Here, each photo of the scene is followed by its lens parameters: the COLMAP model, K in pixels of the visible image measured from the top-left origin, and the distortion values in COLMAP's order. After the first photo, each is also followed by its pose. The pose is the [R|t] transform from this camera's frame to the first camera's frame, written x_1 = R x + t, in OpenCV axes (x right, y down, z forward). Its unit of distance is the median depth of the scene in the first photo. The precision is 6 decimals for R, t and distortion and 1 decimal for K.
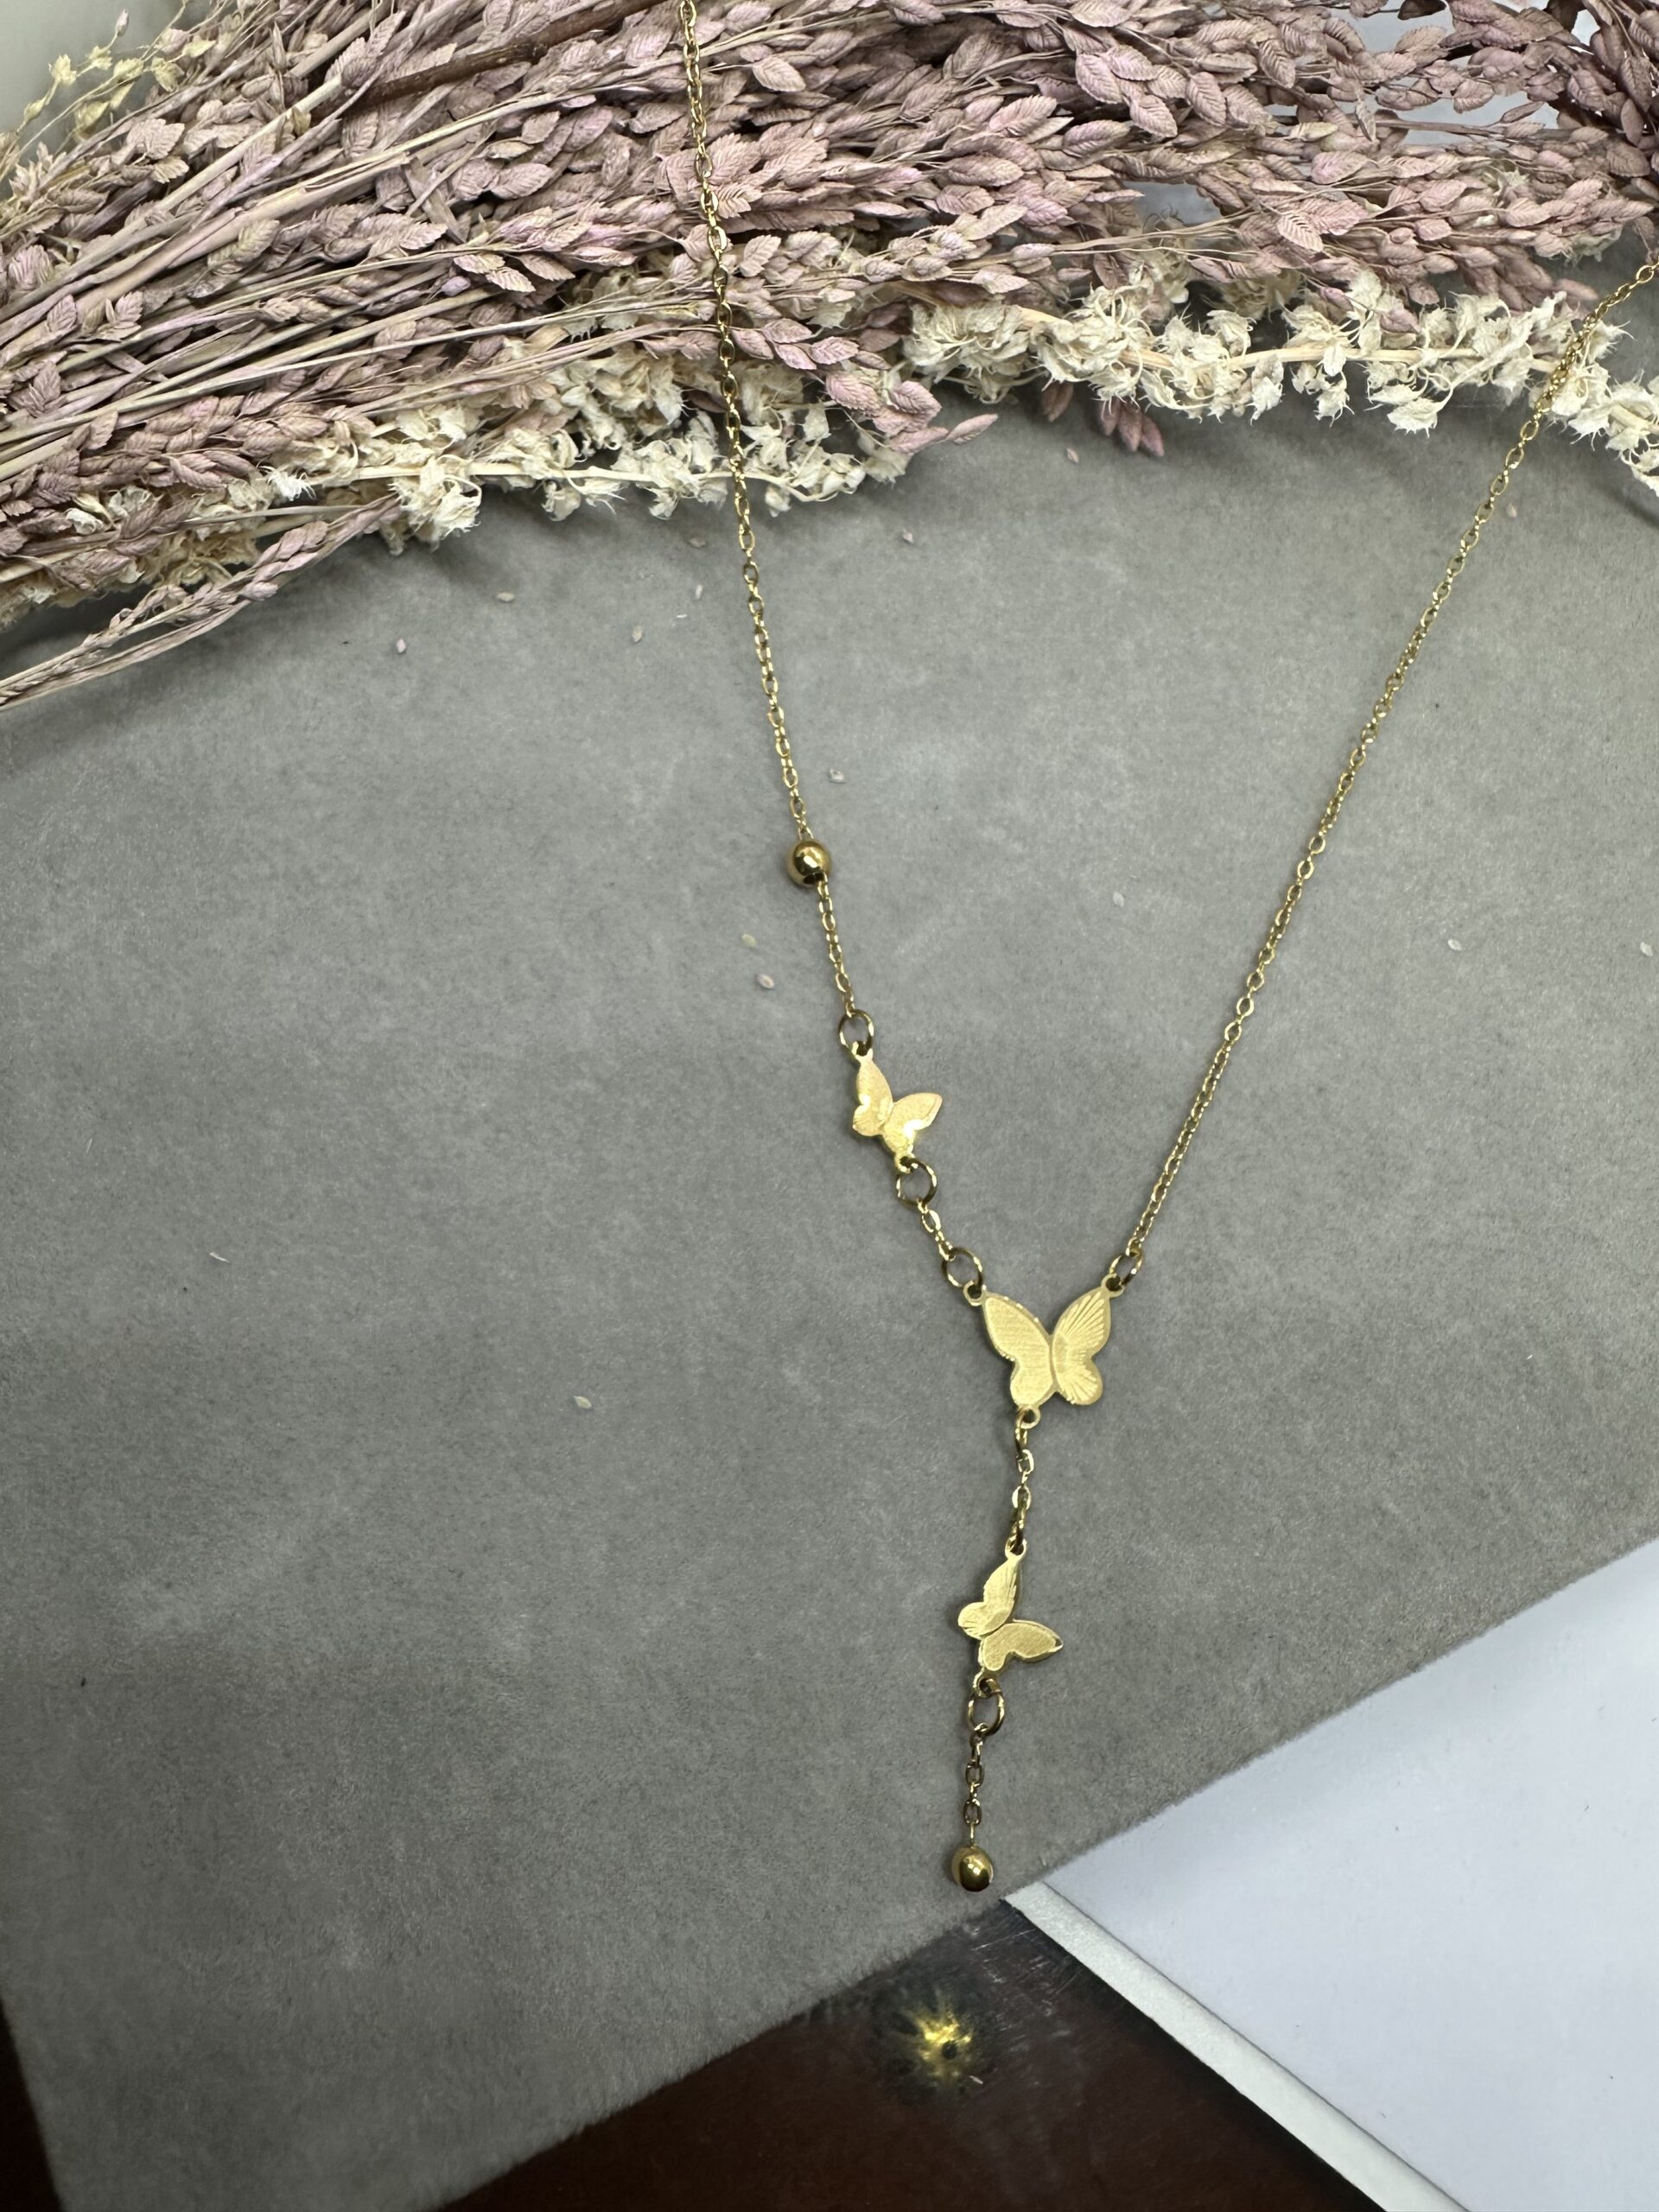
lens RADIAL K [[1592.7, 0, 676.9], [0, 1592.7, 1029.0], [0, 0, 1]] dist [-0.009322, 0.003864]
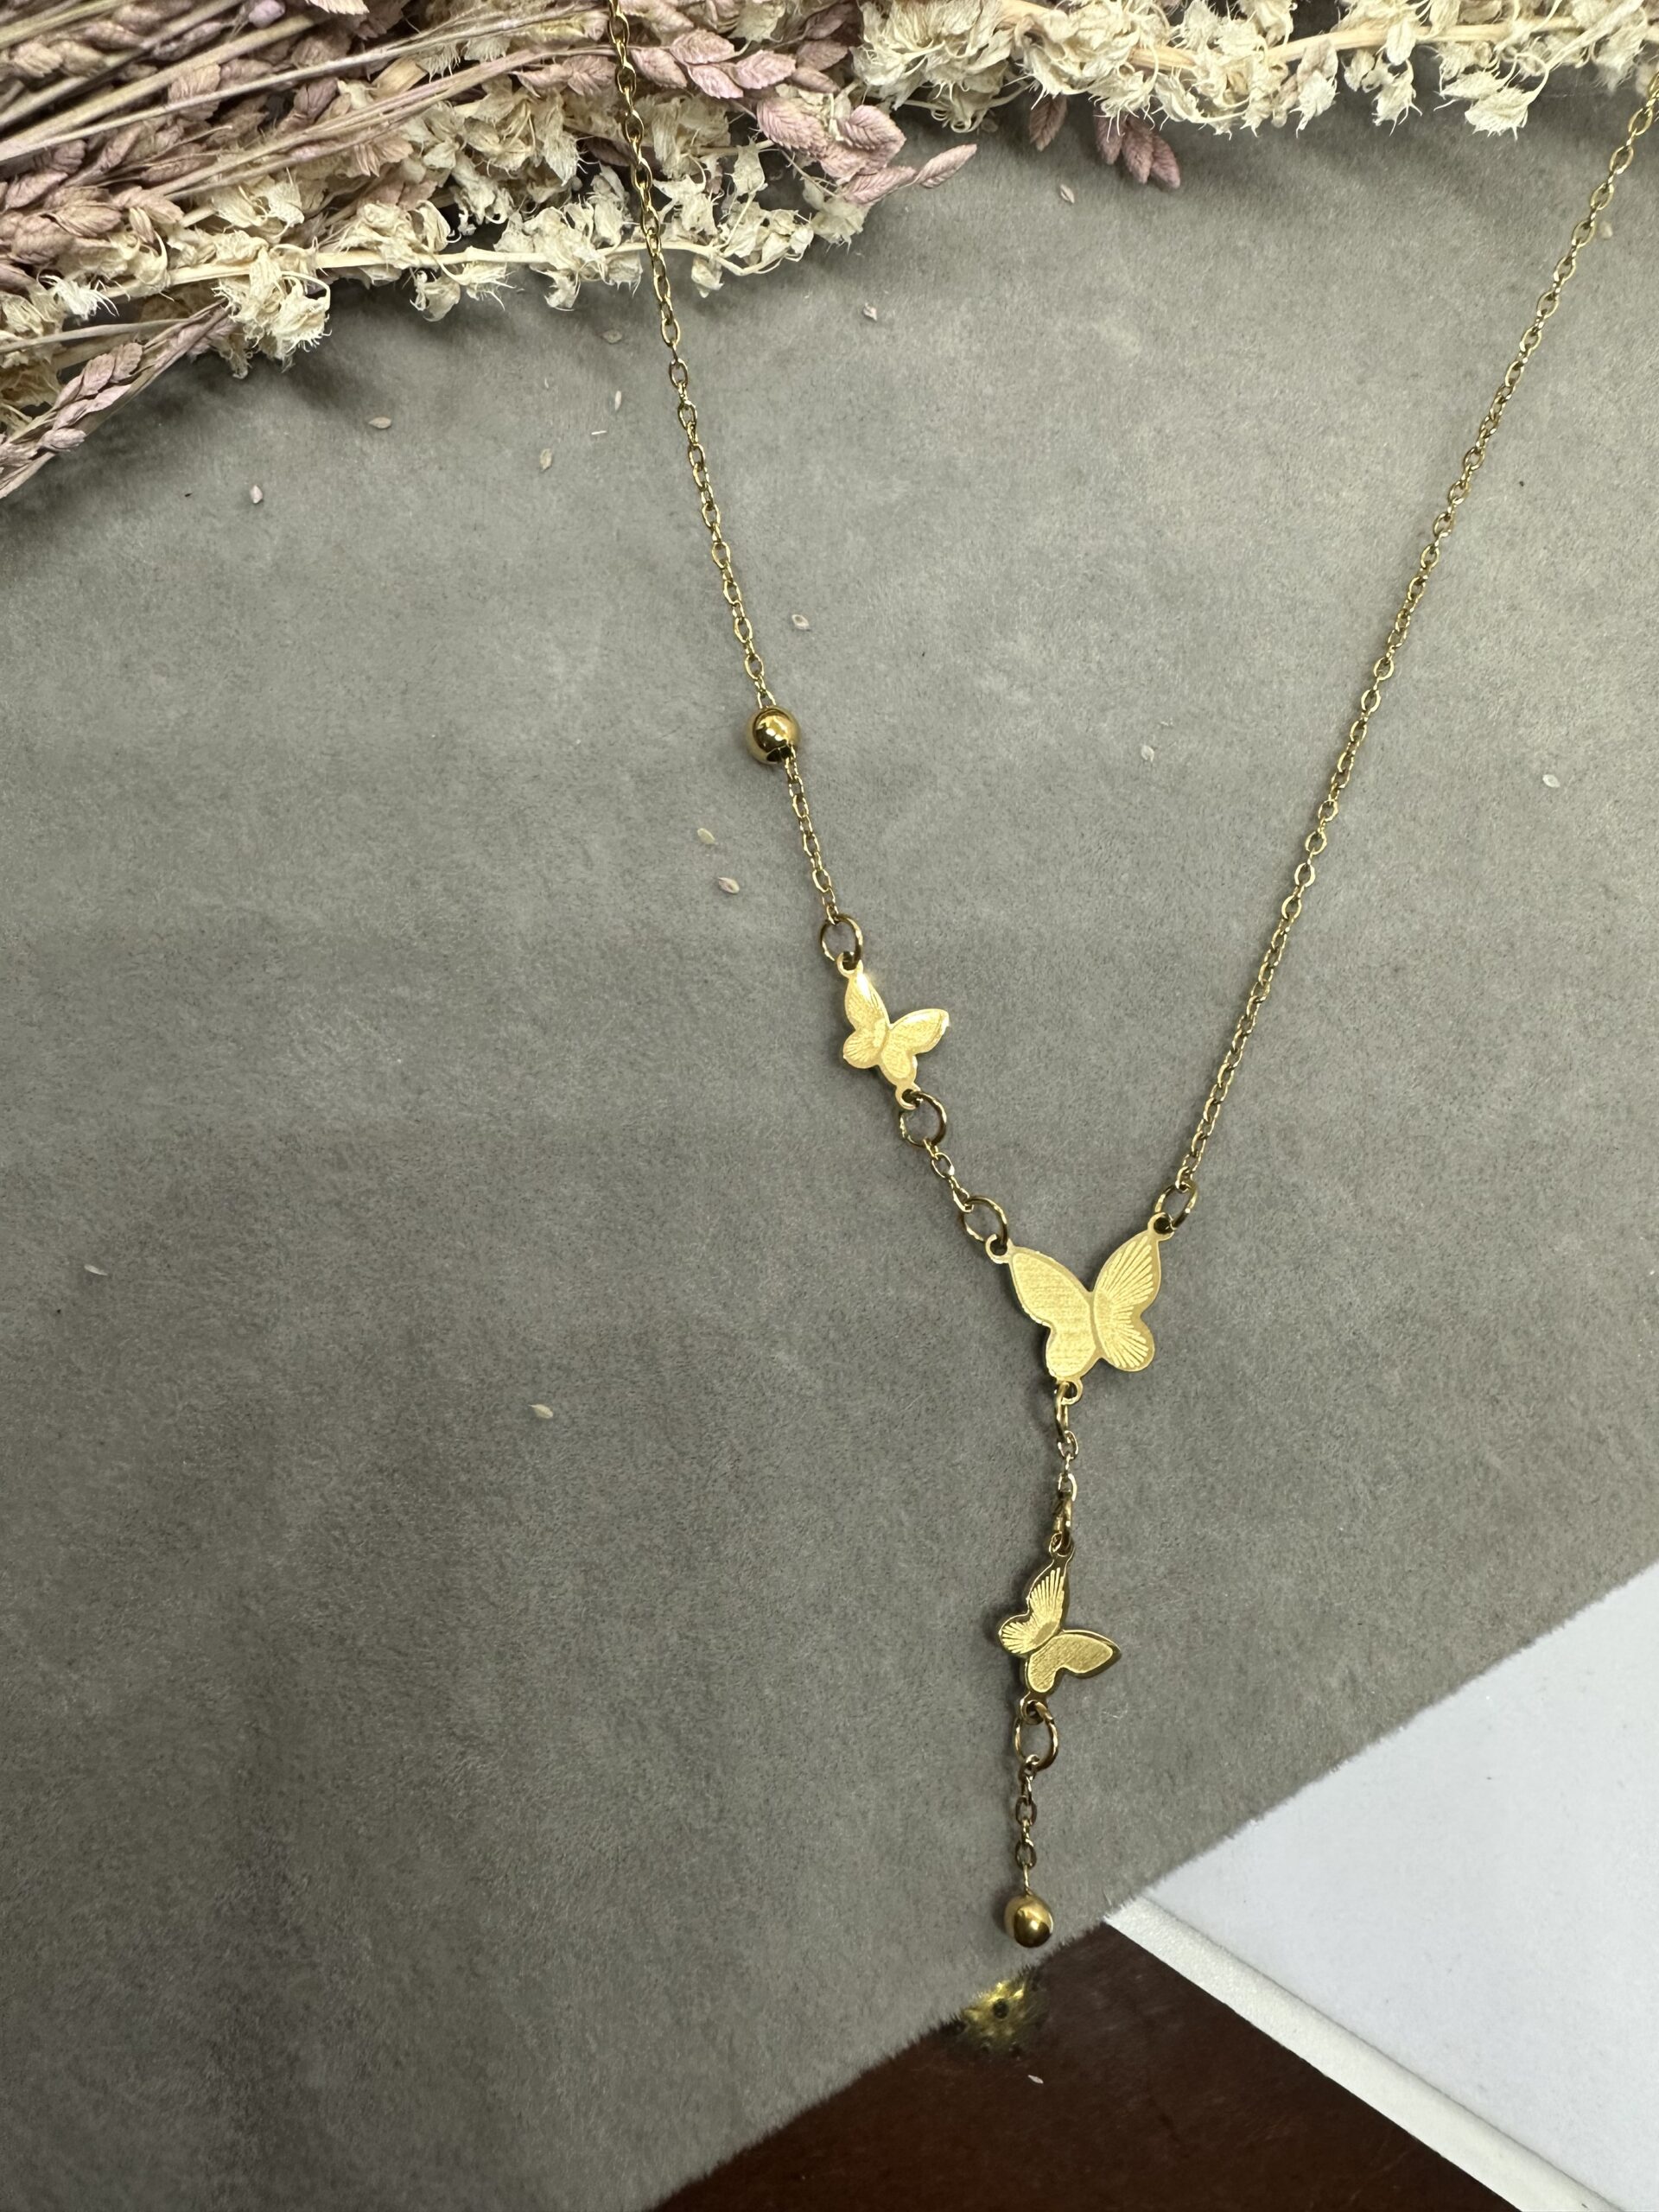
lens RADIAL K [[1592.7, 0, 676.9], [0, 1592.7, 1029.0], [0, 0, 1]] dist [-0.009322, 0.003864]
pose [[0.997660, -0.068273, 0.003630, 0.020704], [0.067315, 0.990180, 0.122527, -0.059245], [-0.011960, -0.121996, 0.992459, 0.168522]]
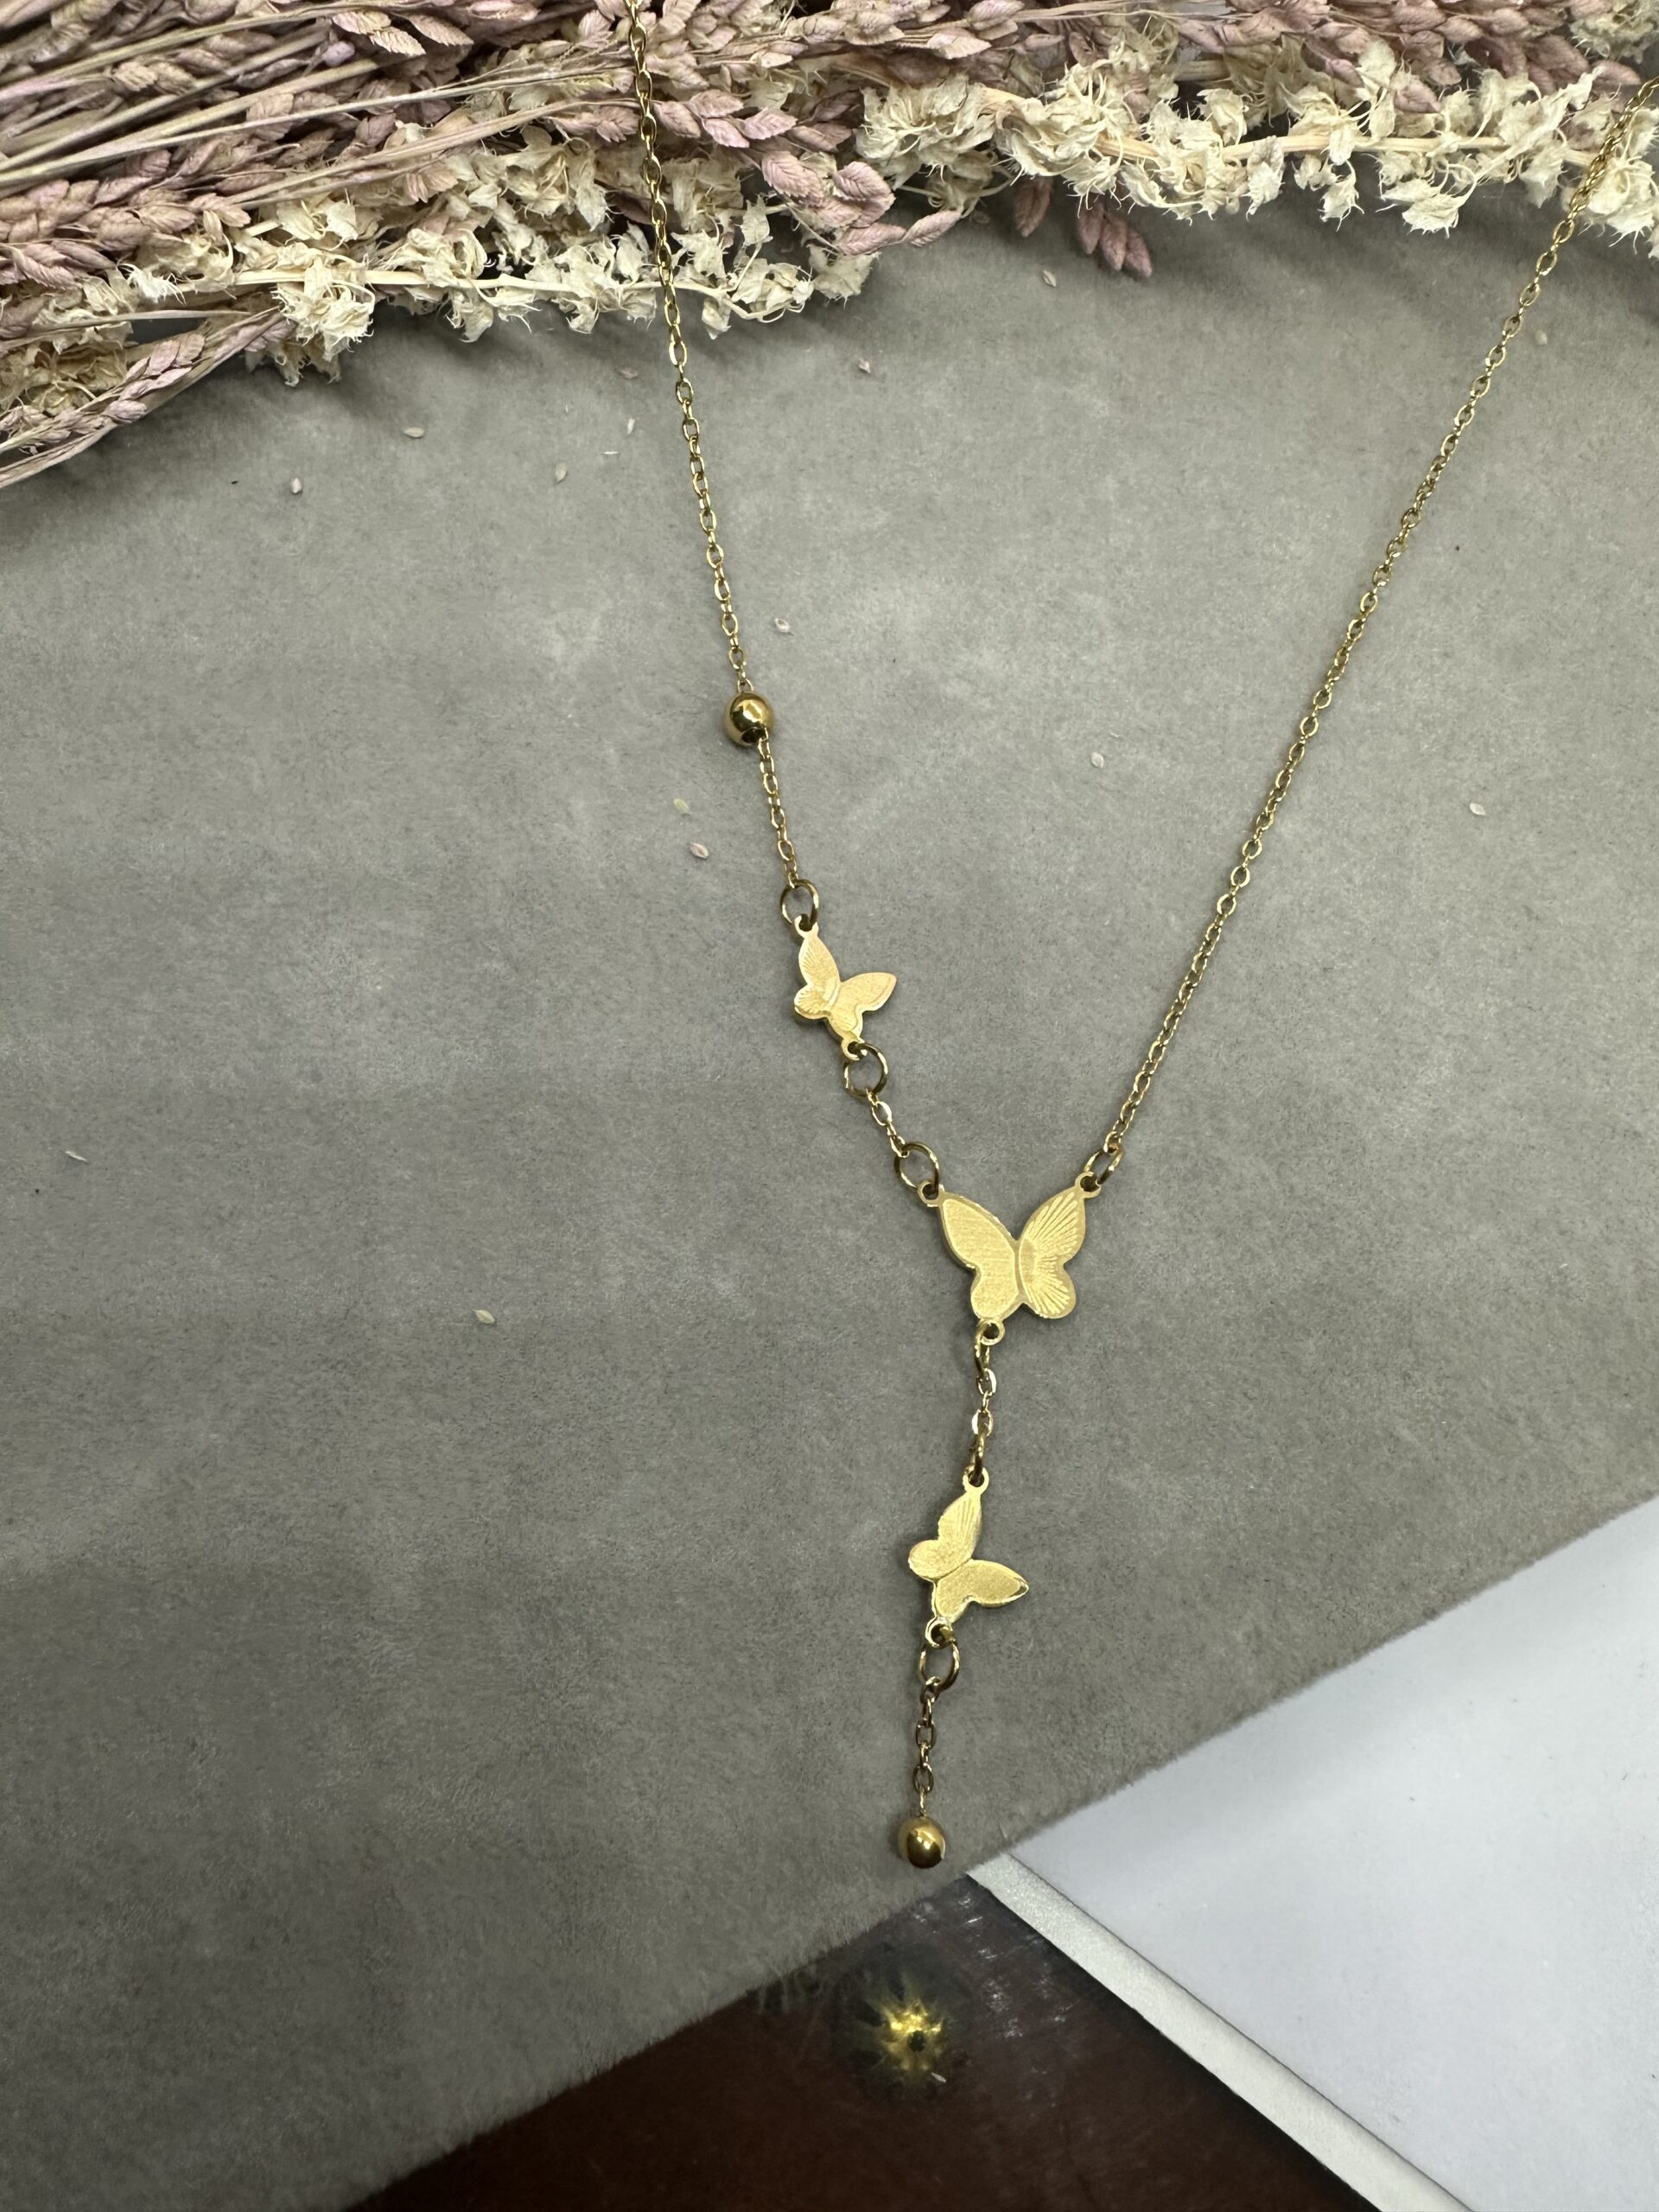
lens RADIAL K [[1592.7, 0, 676.9], [0, 1592.7, 1029.0], [0, 0, 1]] dist [-0.009322, 0.003864]
pose [[0.999946, -0.004428, -0.009447, 0.051343], [0.004542, 0.999917, 0.012050, 0.059116], [0.009393, -0.012093, 0.999883, 0.109819]]
